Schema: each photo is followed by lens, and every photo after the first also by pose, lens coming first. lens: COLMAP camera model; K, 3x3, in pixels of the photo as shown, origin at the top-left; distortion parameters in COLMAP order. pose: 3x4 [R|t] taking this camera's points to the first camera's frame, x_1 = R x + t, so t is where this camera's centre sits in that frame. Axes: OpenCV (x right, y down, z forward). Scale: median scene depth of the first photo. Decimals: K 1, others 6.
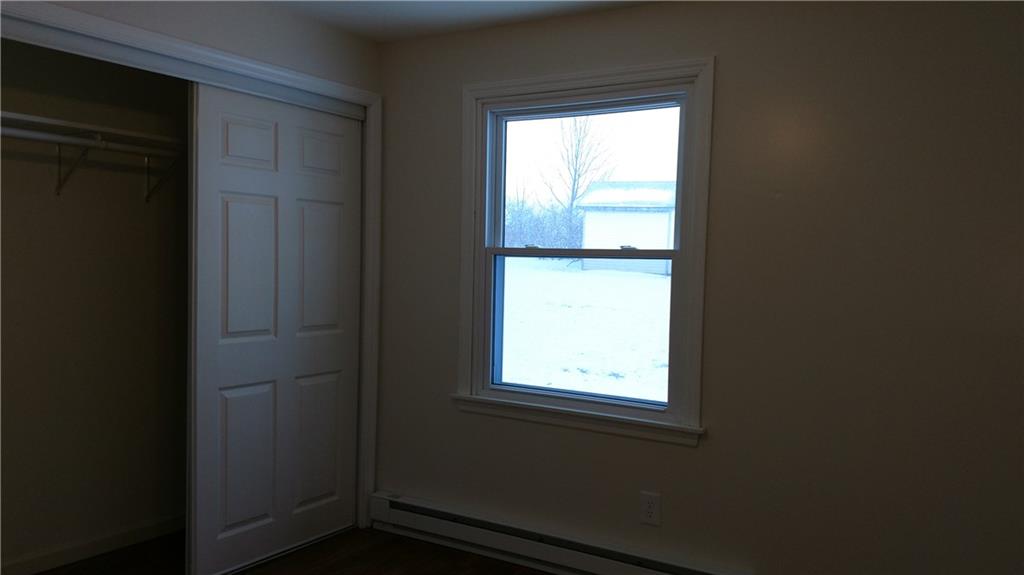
lens RADIAL K [[806.0, 0, 512.0], [0, 806.0, 287.5], [0, 0, 1]] dist [0.227642, -0.000880]
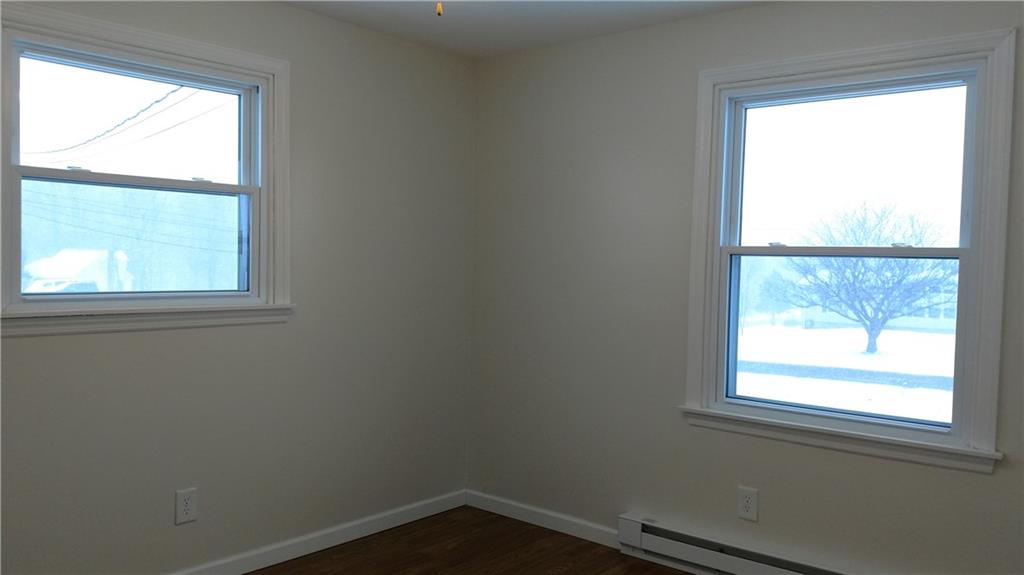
lens RADIAL K [[788.5, 0, 508.5], [0, 788.5, 281.9], [0, 0, 1]] dist [0.007758, -0.001974]
pose [[0.991738, -0.002297, -0.128260, -0.158163], [0.001874, 0.999992, -0.003424, -0.007258], [0.128267, 0.003156, 0.991735, 0.091908]]
